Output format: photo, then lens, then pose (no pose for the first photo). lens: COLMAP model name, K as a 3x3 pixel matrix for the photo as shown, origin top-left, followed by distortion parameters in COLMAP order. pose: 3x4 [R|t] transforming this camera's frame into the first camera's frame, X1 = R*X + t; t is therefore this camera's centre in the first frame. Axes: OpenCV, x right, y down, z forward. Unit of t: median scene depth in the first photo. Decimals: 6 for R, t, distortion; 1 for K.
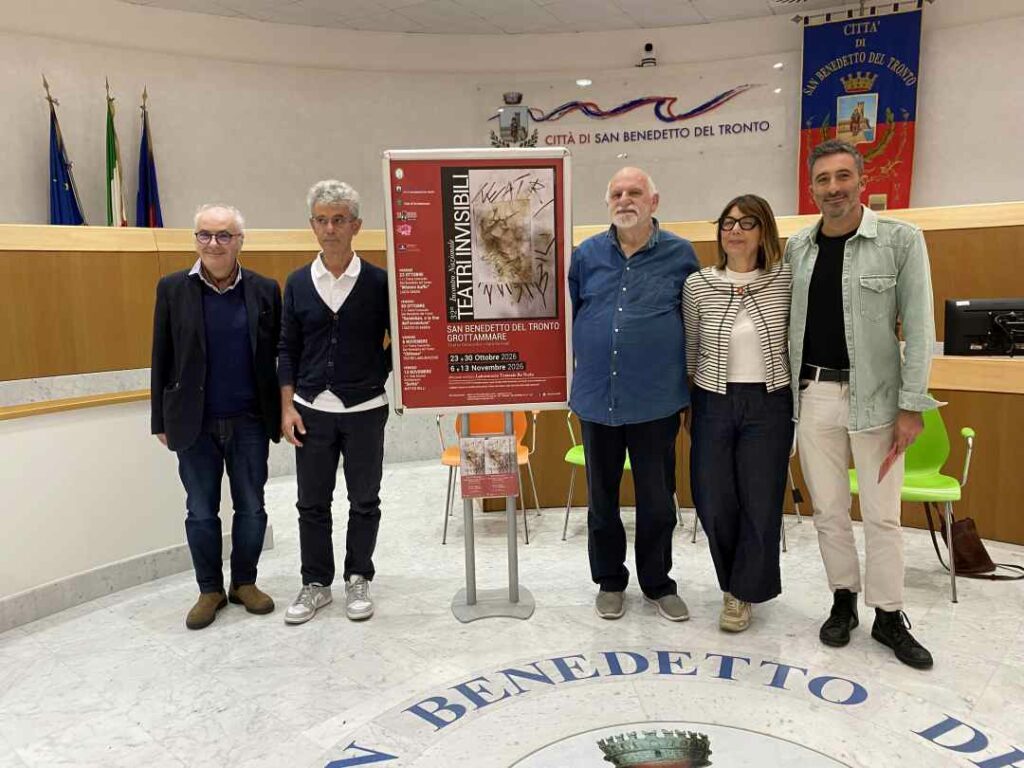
lens RADIAL K [[778.1, 0, 506.6], [0, 778.1, 386.1], [0, 0, 1]] dist [0.003706, 0.006118]
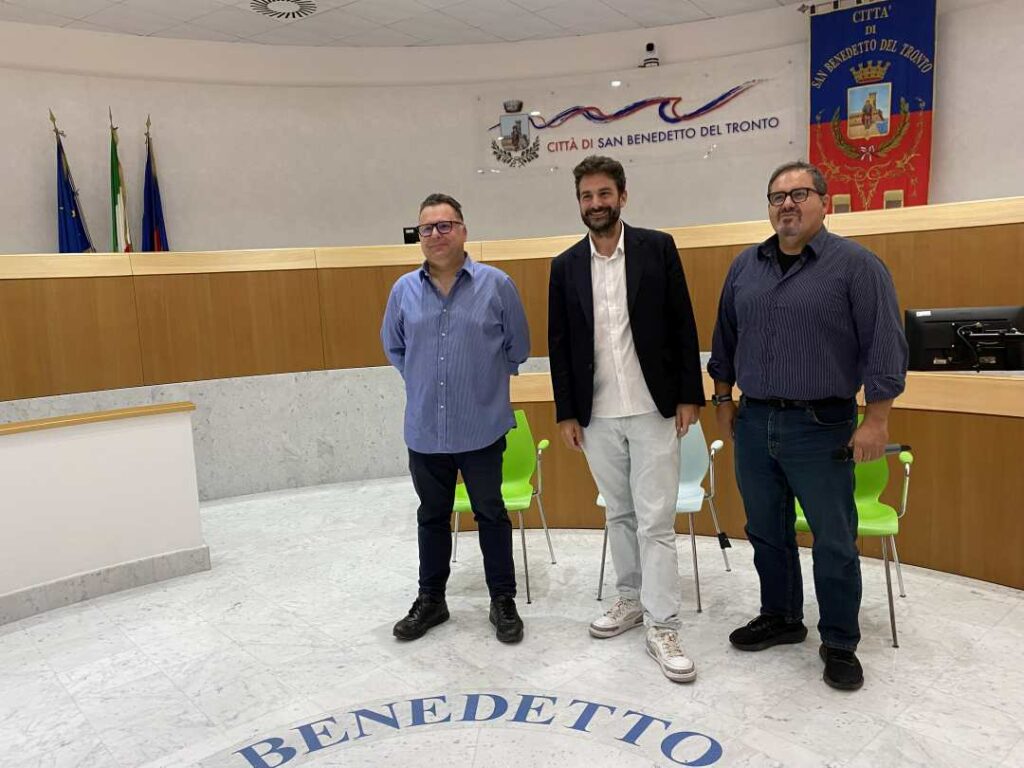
lens RADIAL K [[778.1, 0, 503.9], [0, 778.1, 381.3], [0, 0, 1]] dist [0.003706, 0.006118]
pose [[0.993638, -0.010764, -0.112104, 0.244904], [0.009835, 0.999913, -0.008834, -0.028953], [0.112189, 0.007675, 0.993657, 0.045840]]
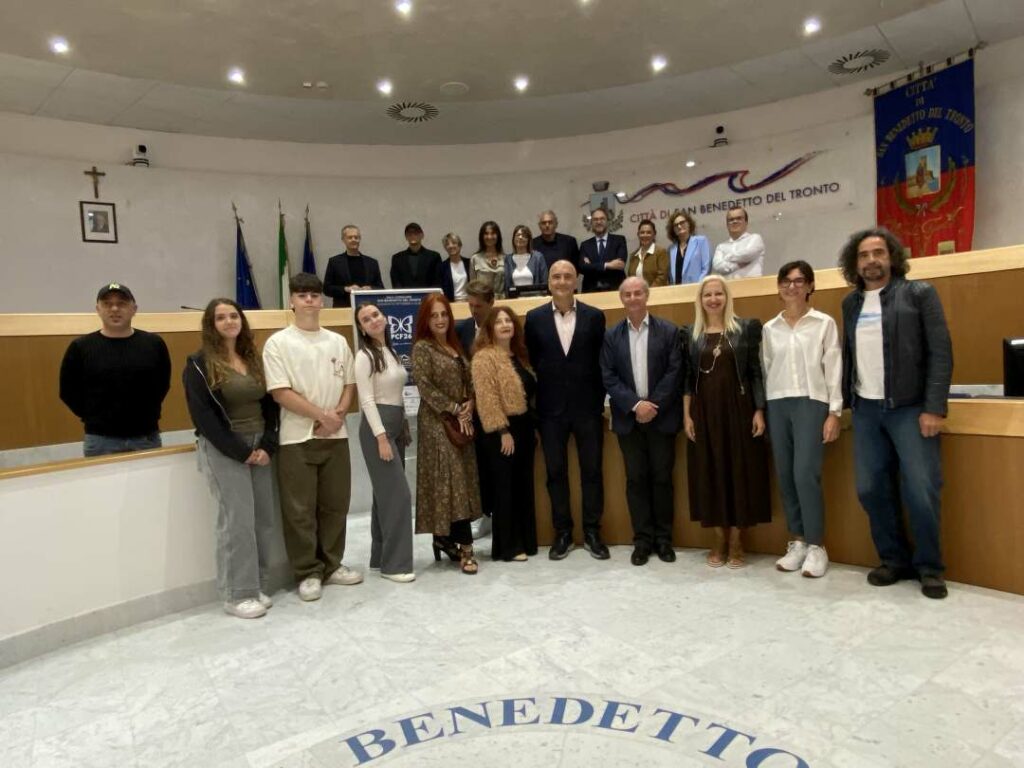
lens RADIAL K [[641.1, 0, 516.4], [0, 641.1, 382.0], [0, 0, 1]] dist [0.033972, -0.037292]
pose [[0.971790, -0.025071, -0.234510, 0.247061], [0.007271, 0.997046, -0.076460, -0.004141], [0.235734, 0.072598, 0.969102, 0.123737]]
